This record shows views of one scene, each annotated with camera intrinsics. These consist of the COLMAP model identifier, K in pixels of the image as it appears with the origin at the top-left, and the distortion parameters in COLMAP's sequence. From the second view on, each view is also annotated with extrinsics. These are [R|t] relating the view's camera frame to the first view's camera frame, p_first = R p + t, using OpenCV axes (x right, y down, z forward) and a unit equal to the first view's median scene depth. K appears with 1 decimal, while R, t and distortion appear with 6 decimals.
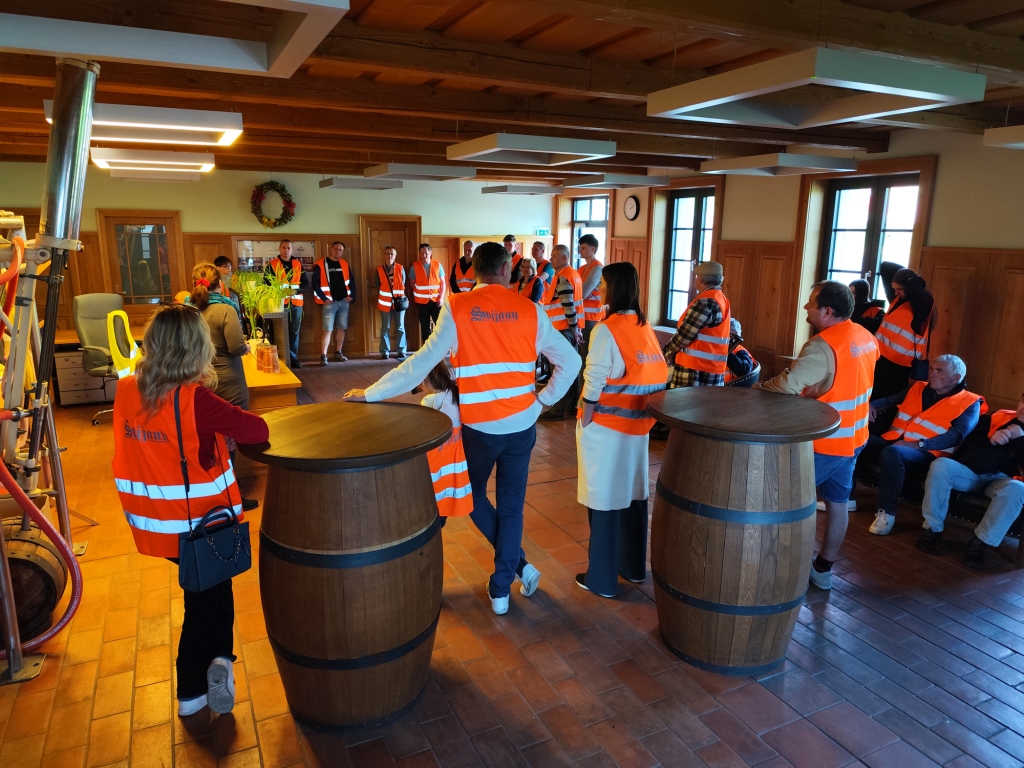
lens RADIAL K [[703.1, 0, 520.1], [0, 703.1, 392.3], [0, 0, 1]] dist [0.040999, -0.044356]
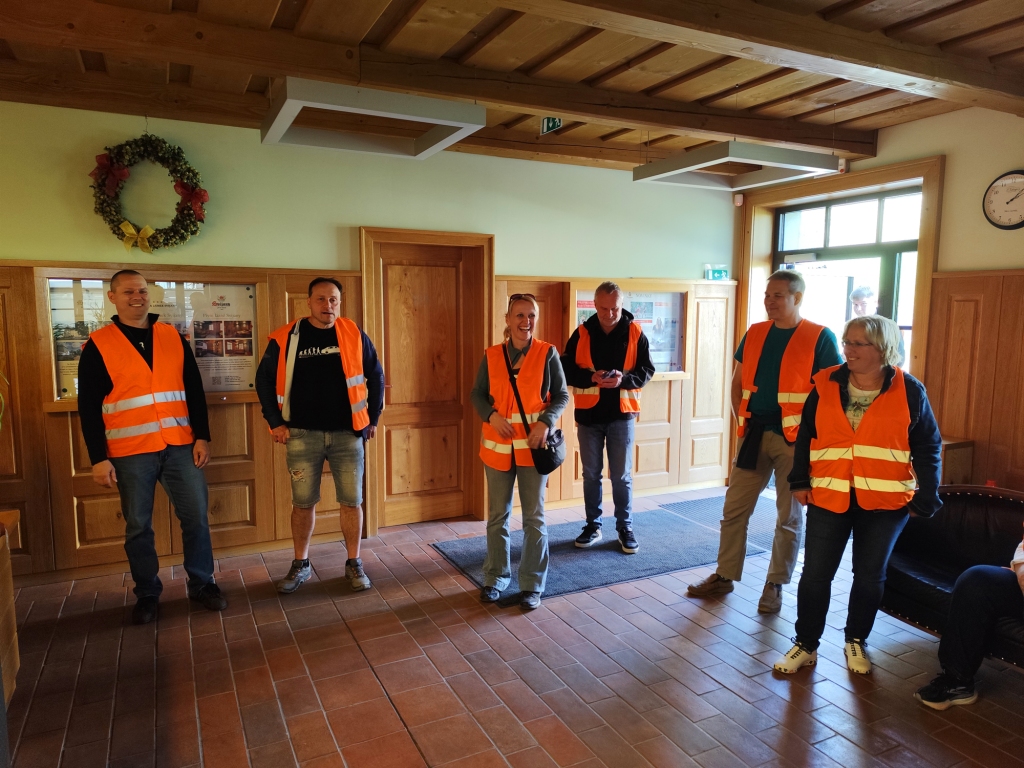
lens RADIAL K [[703.1, 0, 523.3], [0, 703.1, 388.9], [0, 0, 1]] dist [0.040999, -0.044356]
pose [[0.999916, -0.006492, 0.011180, -0.138926], [0.007648, 0.994265, -0.106667, -0.107958], [-0.010423, 0.106744, 0.994232, 0.599064]]
